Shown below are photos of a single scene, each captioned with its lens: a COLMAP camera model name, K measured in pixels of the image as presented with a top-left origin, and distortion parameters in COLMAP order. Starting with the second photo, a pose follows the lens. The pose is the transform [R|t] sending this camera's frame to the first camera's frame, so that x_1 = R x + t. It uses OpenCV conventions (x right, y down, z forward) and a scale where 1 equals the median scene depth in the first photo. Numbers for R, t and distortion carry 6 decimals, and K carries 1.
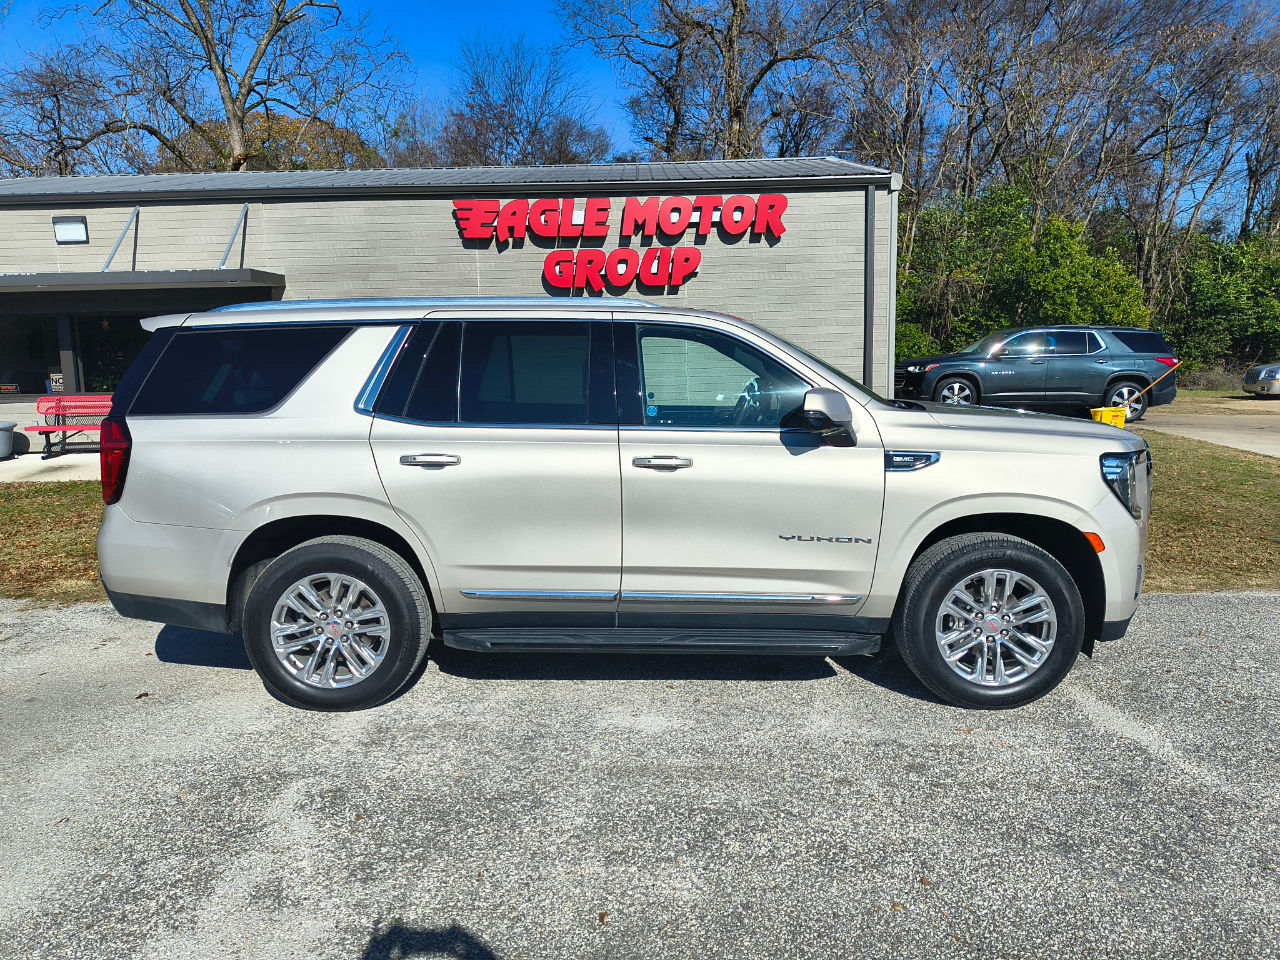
lens RADIAL K [[959.1, 0, 644.0], [0, 959.1, 480.5], [0, 0, 1]] dist [0.022428, -0.032539]
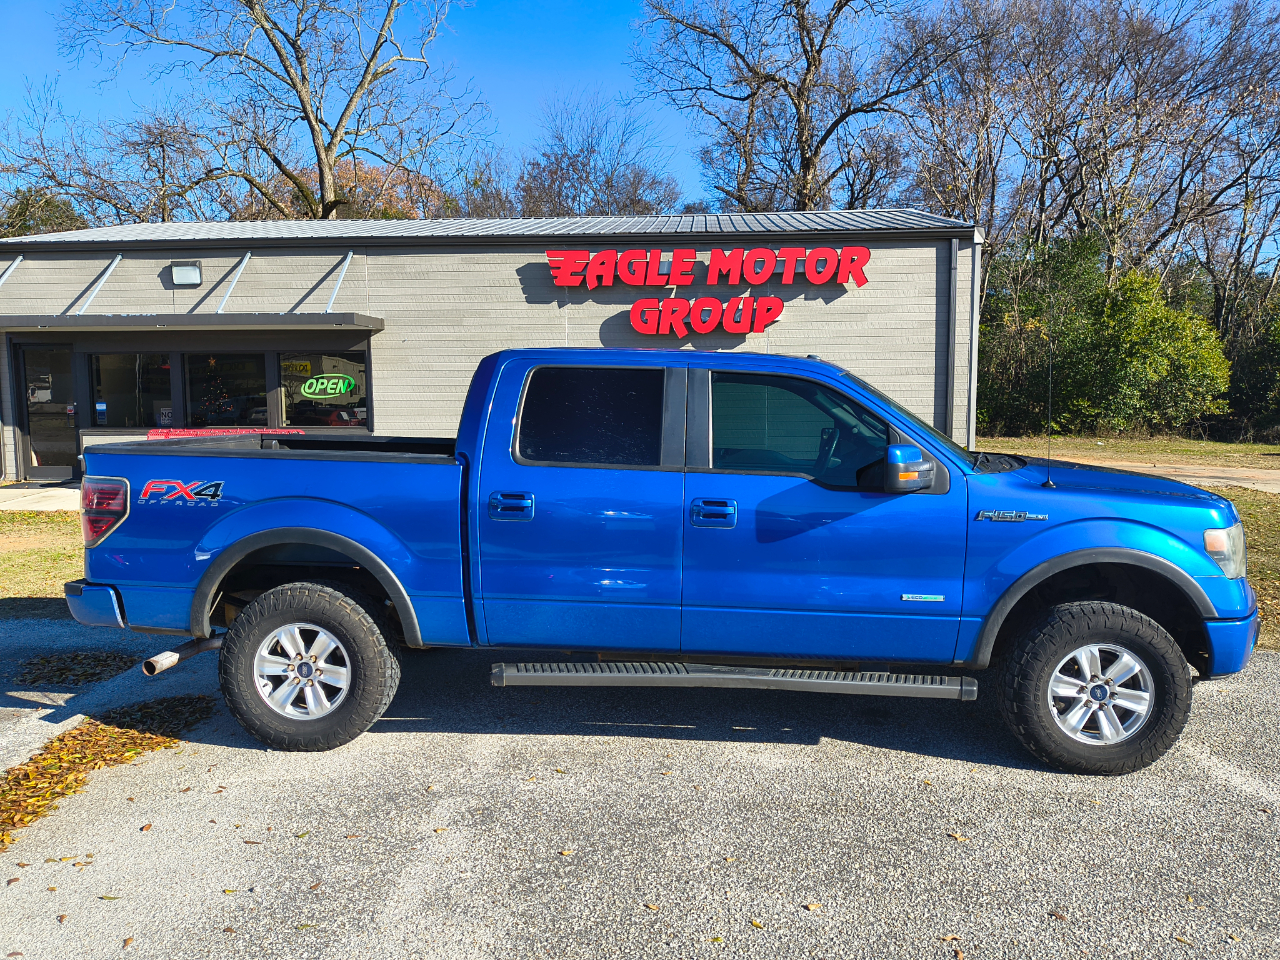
lens RADIAL K [[959.1, 0, 641.9], [0, 959.1, 475.5], [0, 0, 1]] dist [0.022428, -0.032539]
pose [[0.997801, 0.023083, -0.062129, -0.086816], [-0.026065, 0.998525, -0.047625, -0.001358], [0.060938, 0.049140, 0.996931, -0.070479]]
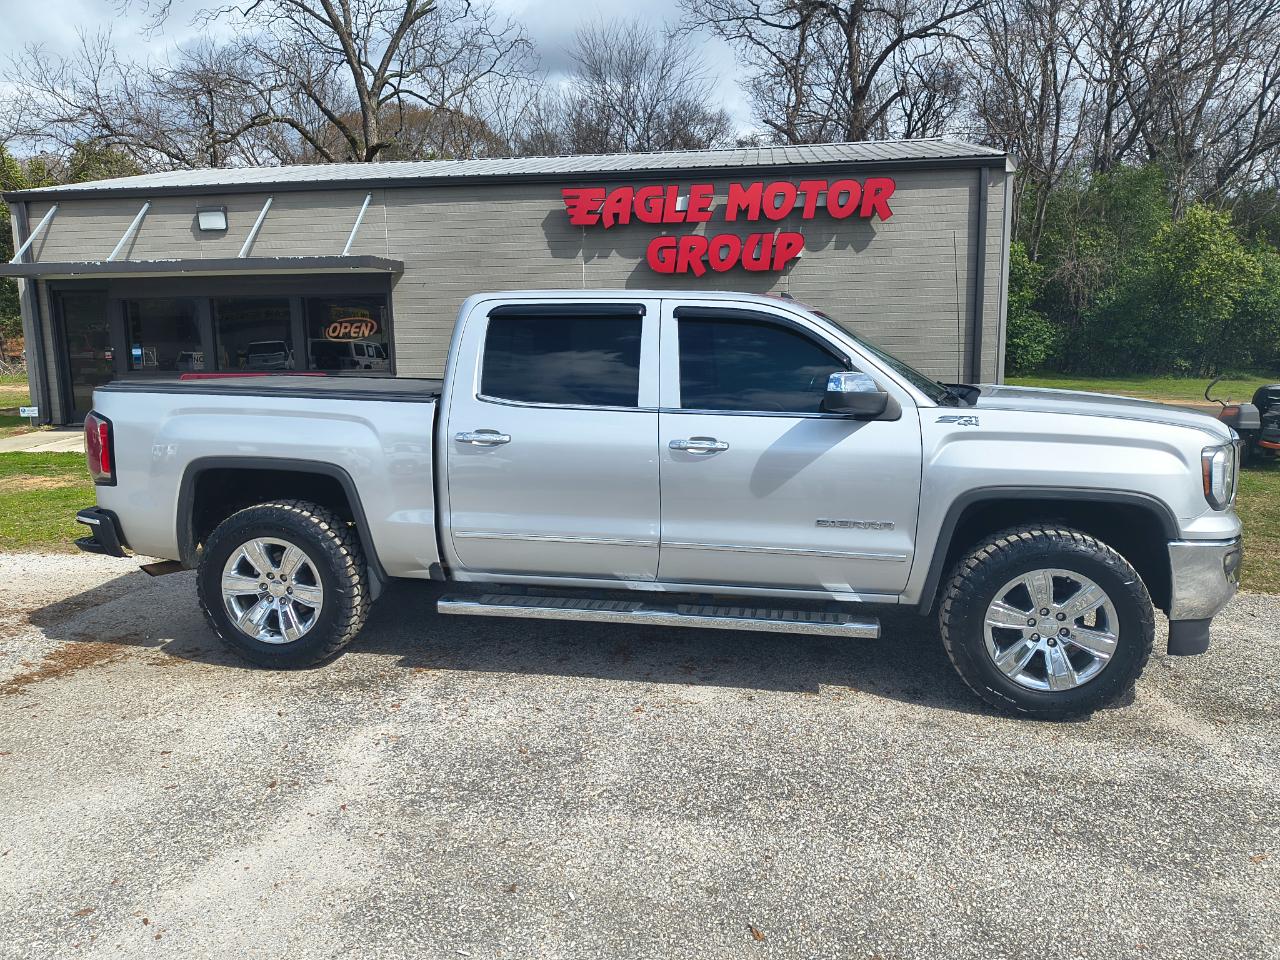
lens RADIAL K [[959.1, 0, 636.1], [0, 959.1, 476.4], [0, 0, 1]] dist [0.022428, -0.032539]
pose [[0.991402, 0.027228, -0.127987, 0.077304], [-0.025792, 0.999585, 0.012864, 0.006656], [0.128284, -0.009452, 0.991692, -0.043423]]
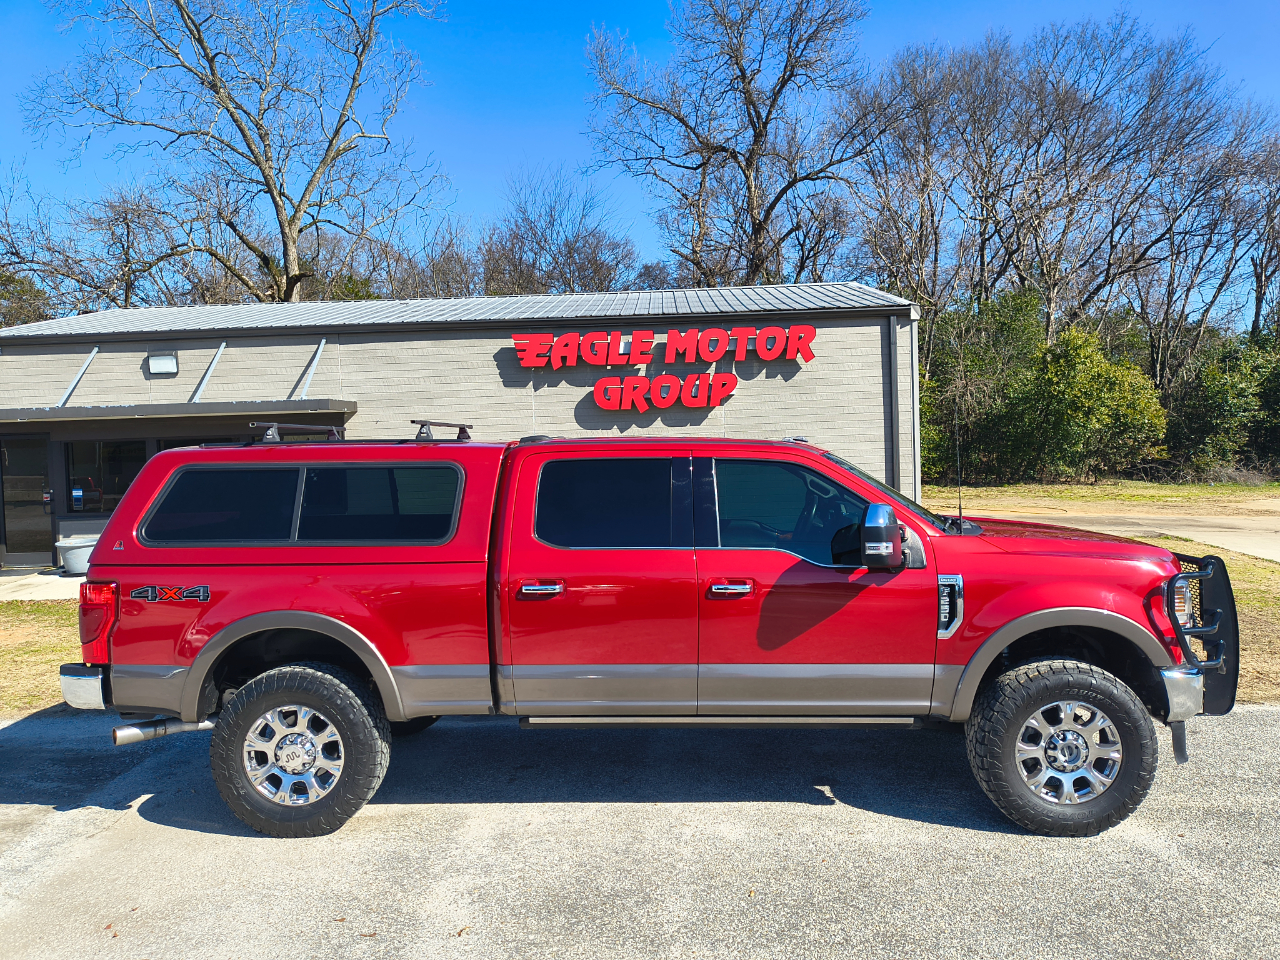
lens RADIAL K [[959.1, 0, 646.8], [0, 959.1, 464.3], [0, 0, 1]] dist [0.022428, -0.032539]
pose [[0.999737, -0.008711, -0.021202, -0.078431], [0.006299, 0.993769, -0.111283, -0.072654], [0.022039, 0.111121, 0.993563, -0.261091]]
